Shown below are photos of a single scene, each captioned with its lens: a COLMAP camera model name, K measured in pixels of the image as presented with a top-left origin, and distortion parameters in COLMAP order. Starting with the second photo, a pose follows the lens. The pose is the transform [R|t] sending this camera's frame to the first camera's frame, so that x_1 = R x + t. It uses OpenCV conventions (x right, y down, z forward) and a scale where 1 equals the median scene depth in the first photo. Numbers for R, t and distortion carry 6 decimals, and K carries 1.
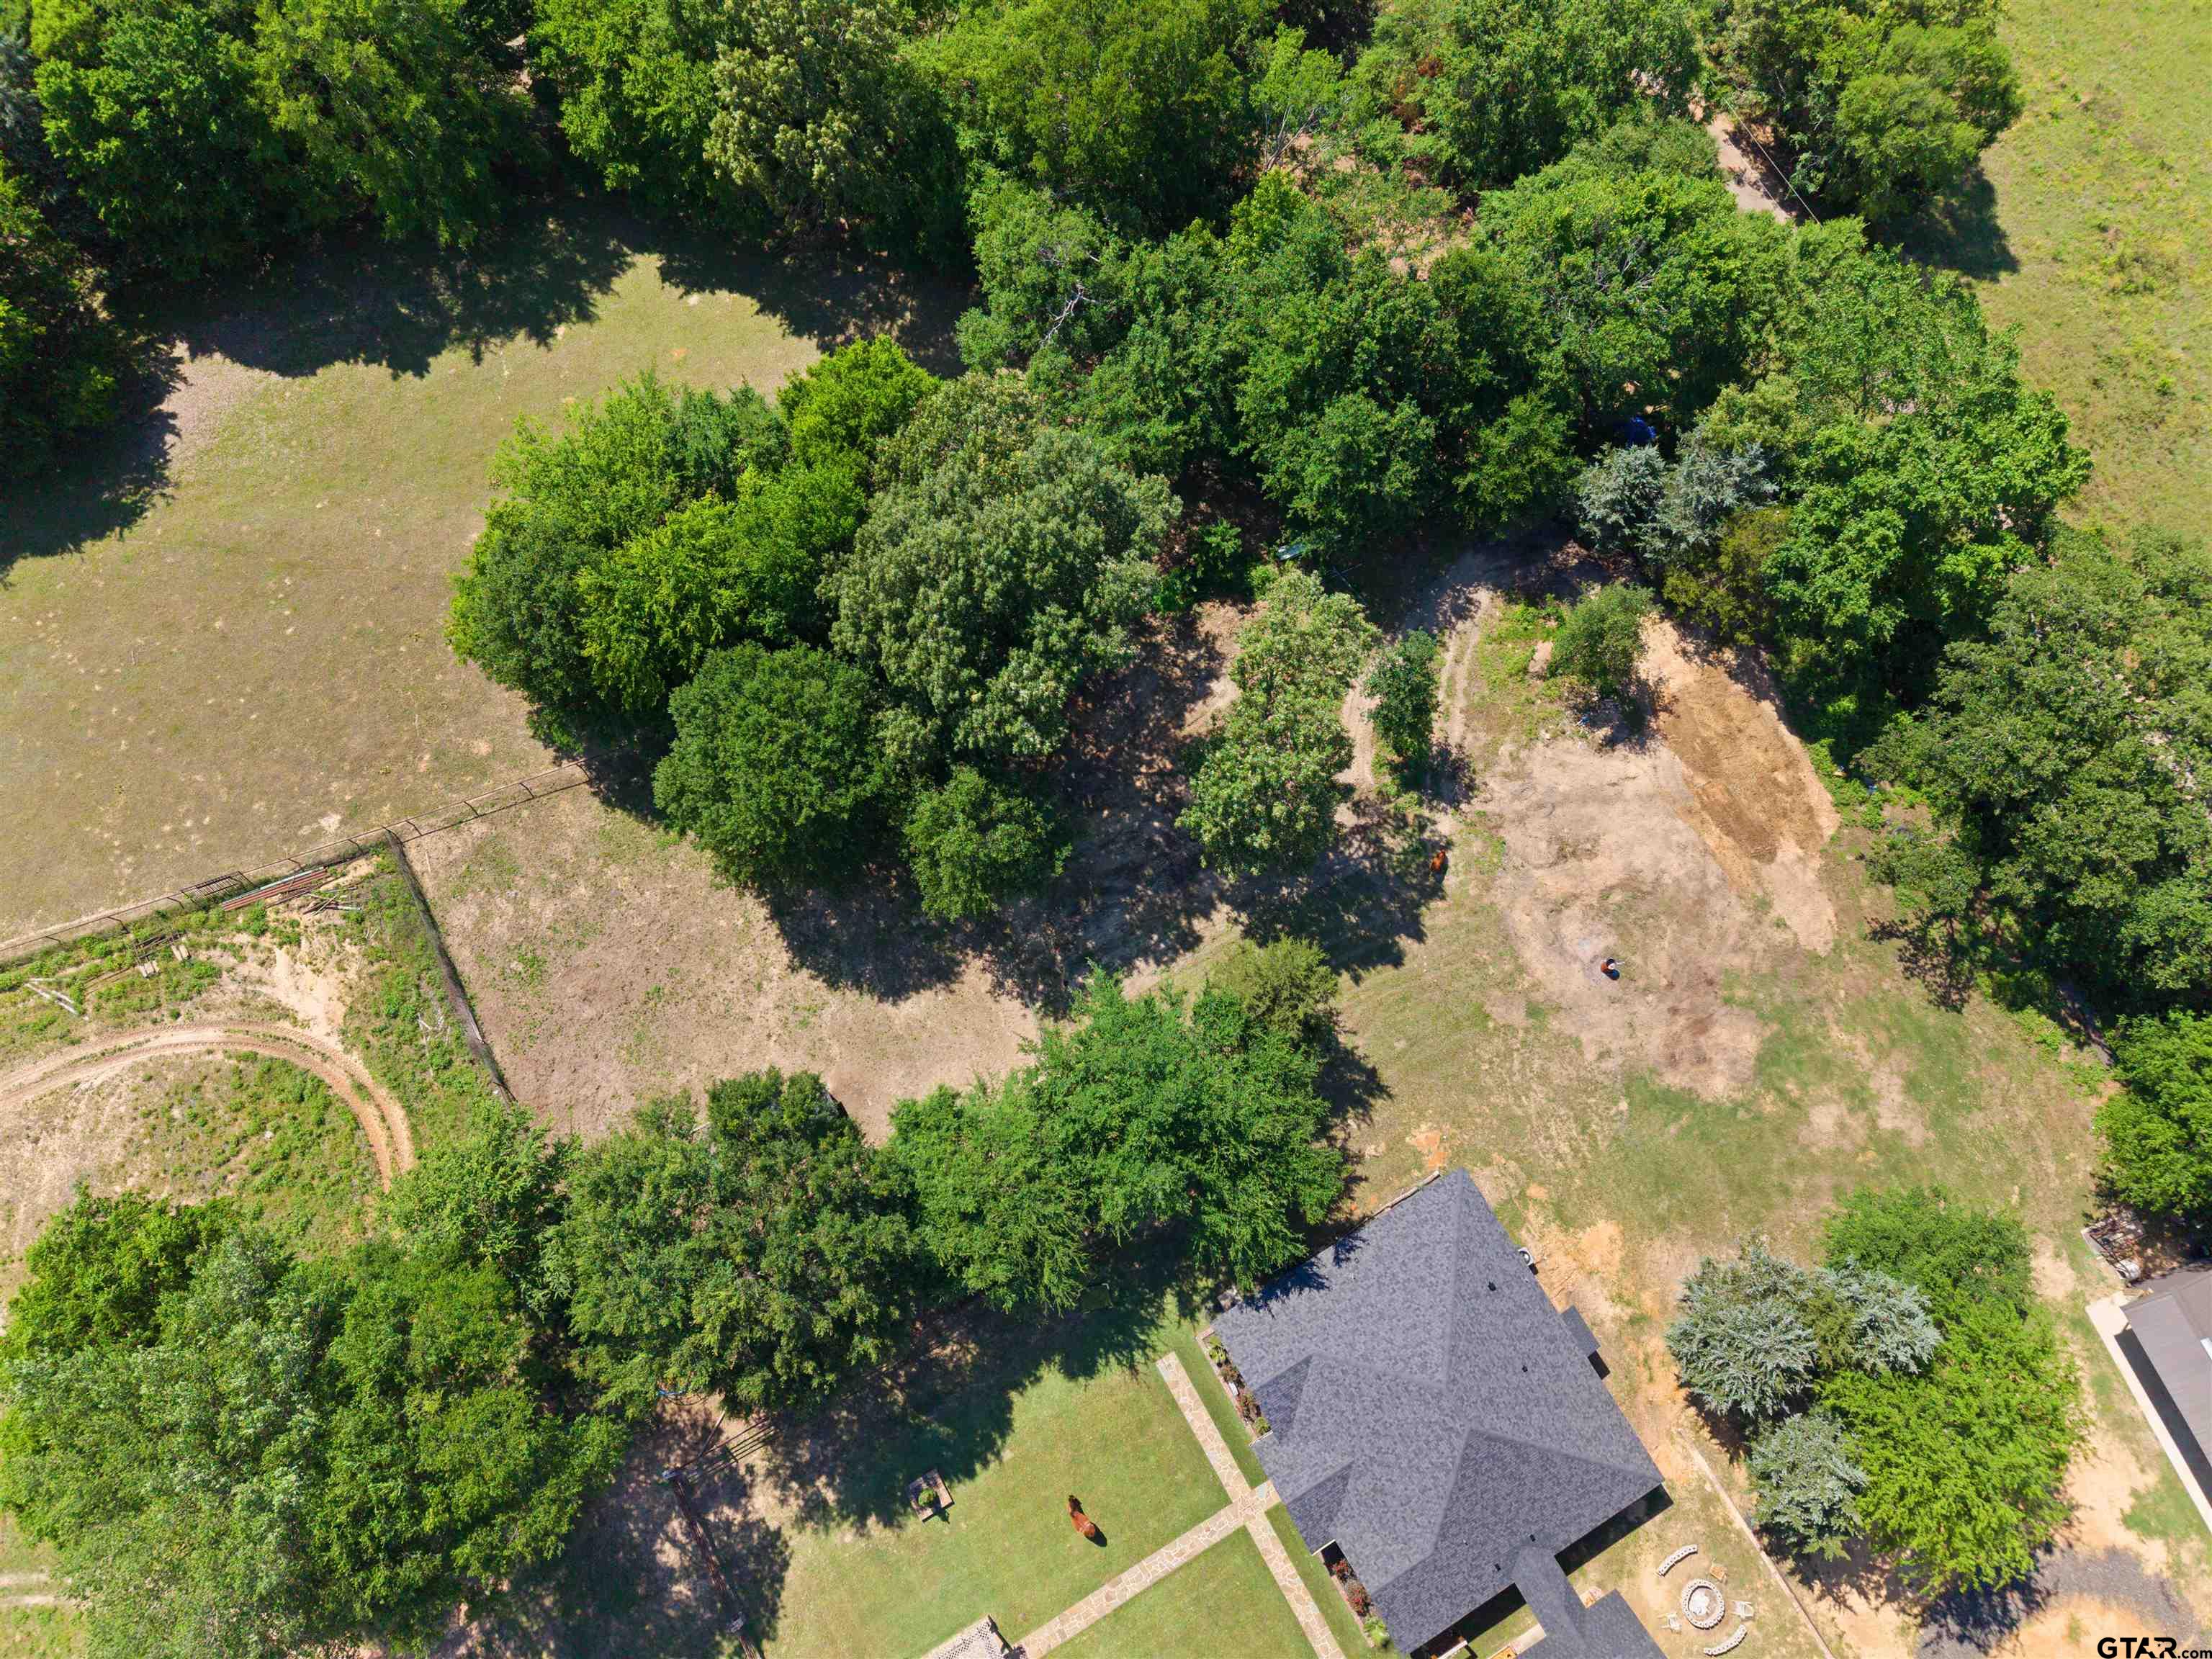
lens RADIAL K [[1437.3, 0, 1106.0], [0, 1437.3, 829.5], [0, 0, 1]] dist [0.049276, -0.049170]
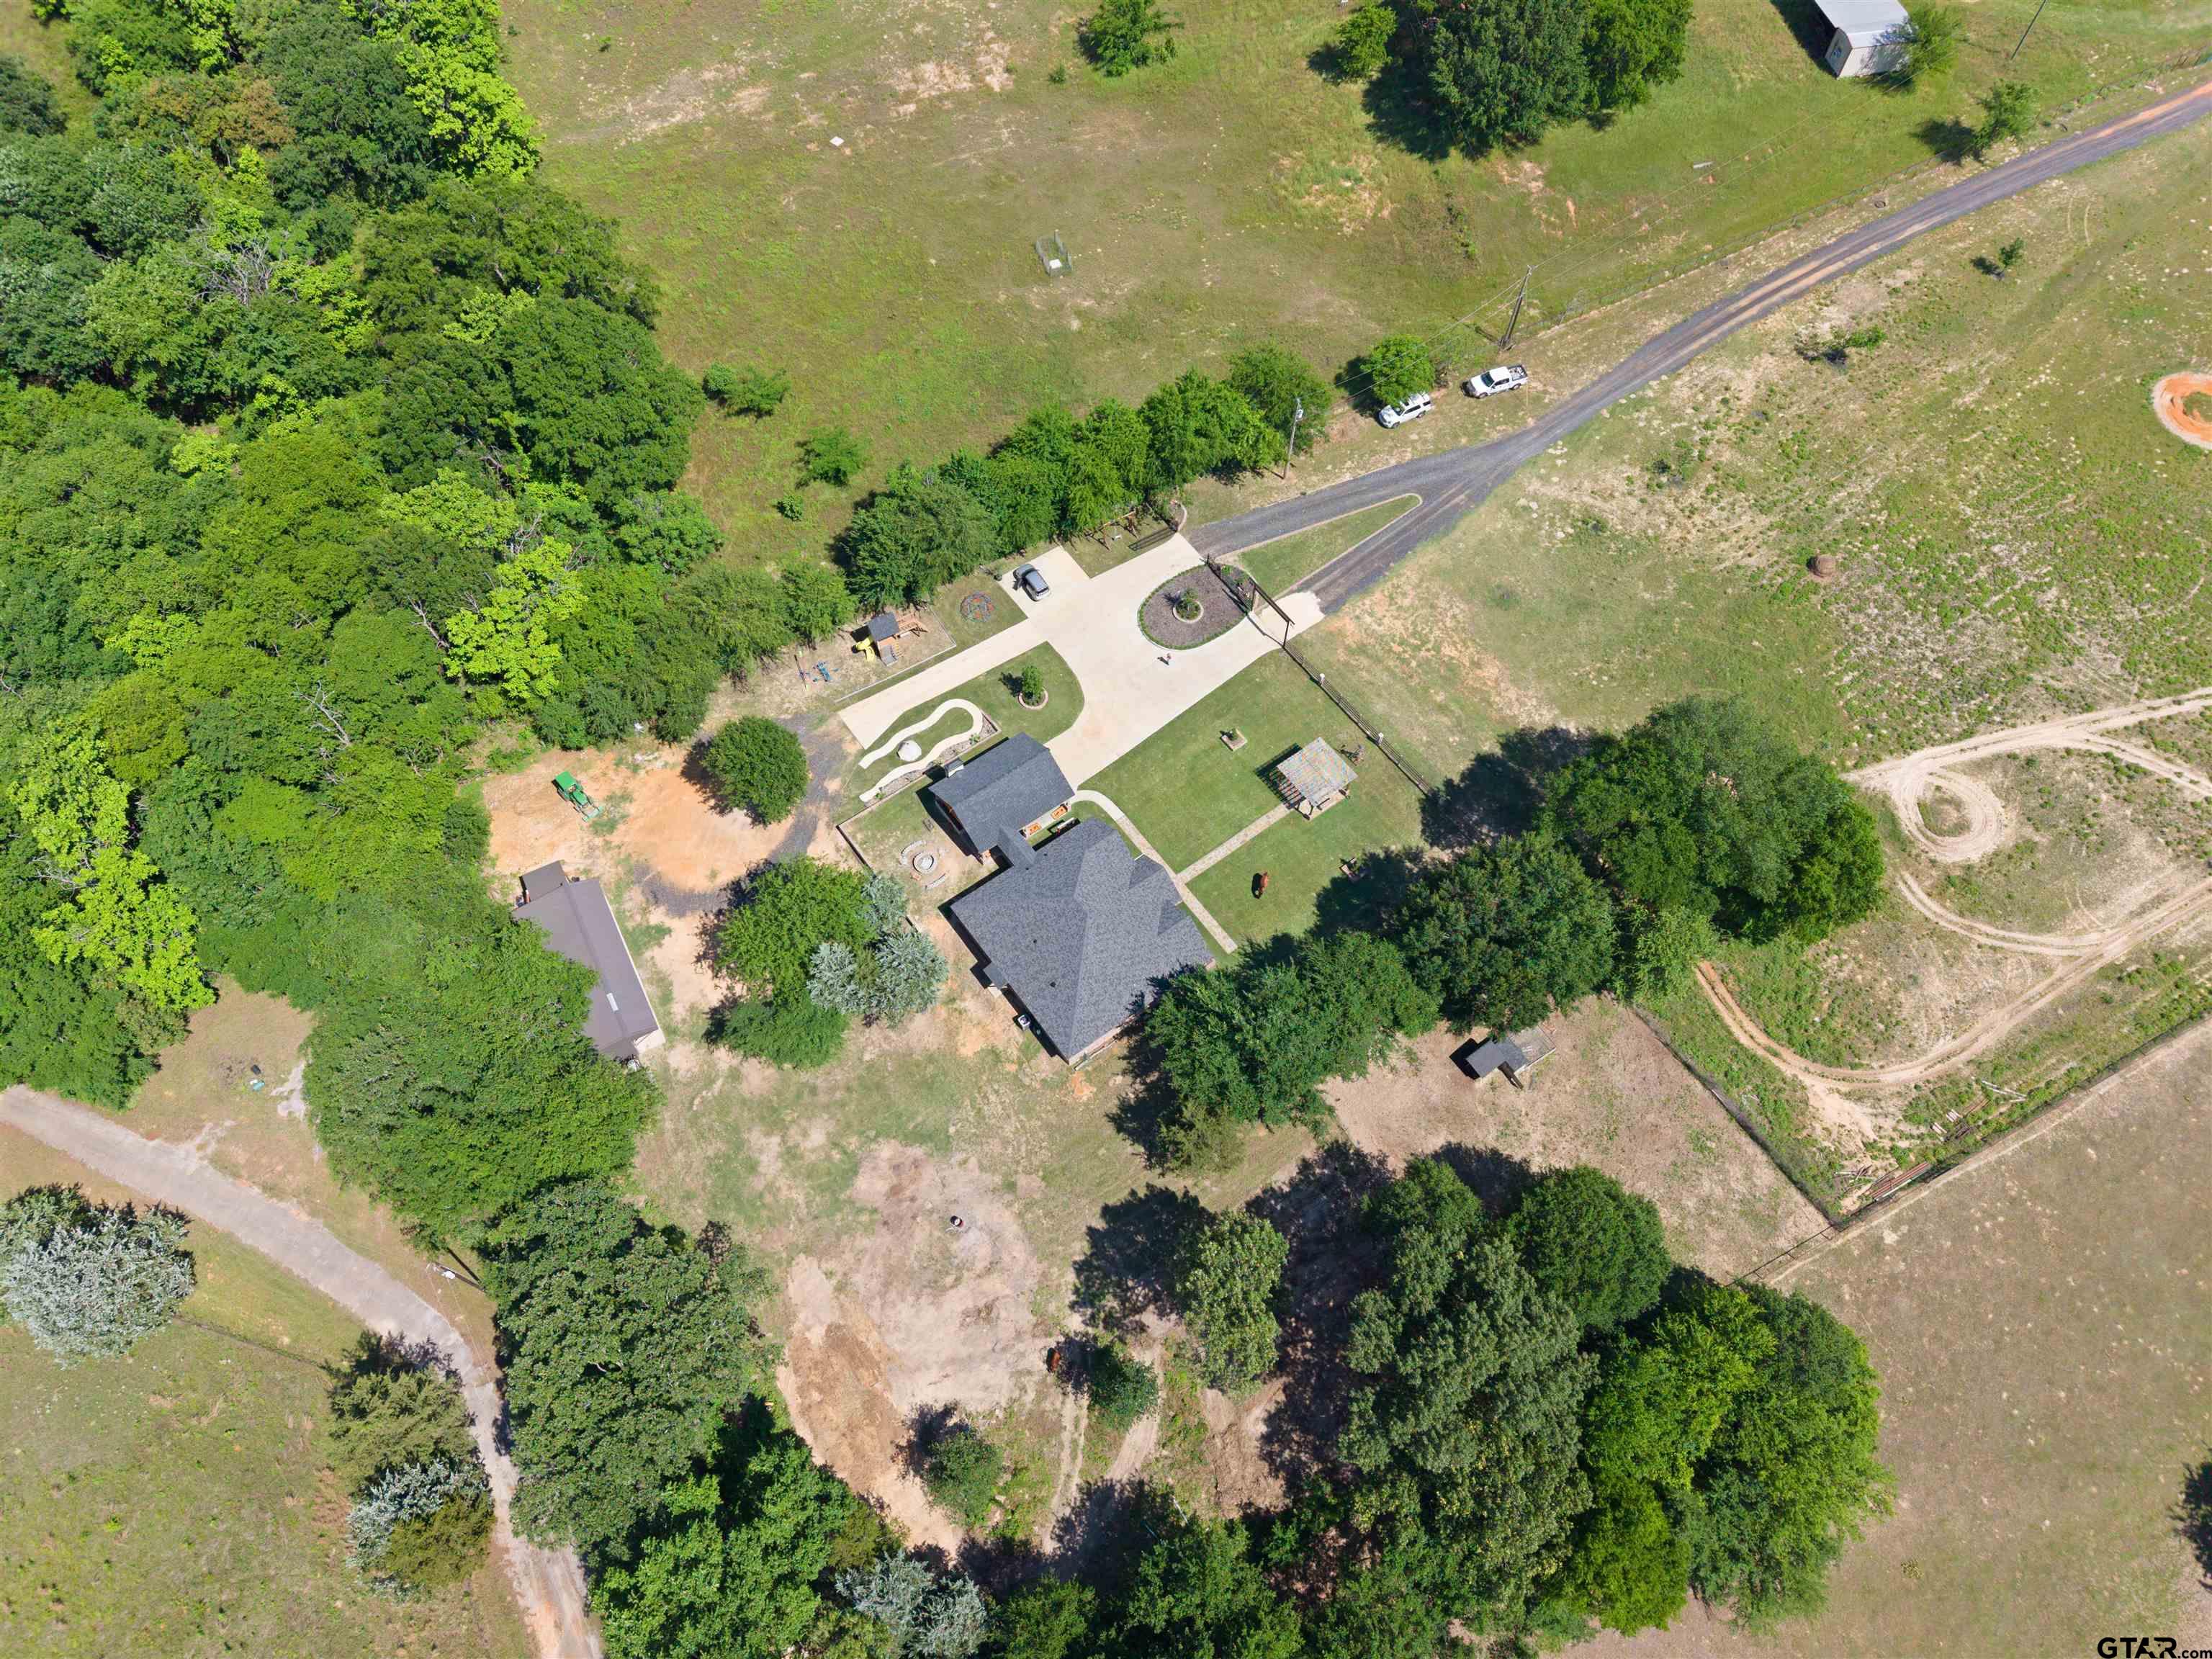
lens RADIAL K [[1437.3, 0, 1106.0], [0, 1437.3, 829.5], [0, 0, 1]] dist [0.049276, -0.049170]
pose [[-0.993570, 0.094346, -0.062597, 0.254151], [-0.110980, -0.702003, 0.703474, -0.635717], [0.022427, 0.705897, 0.707959, -0.260106]]
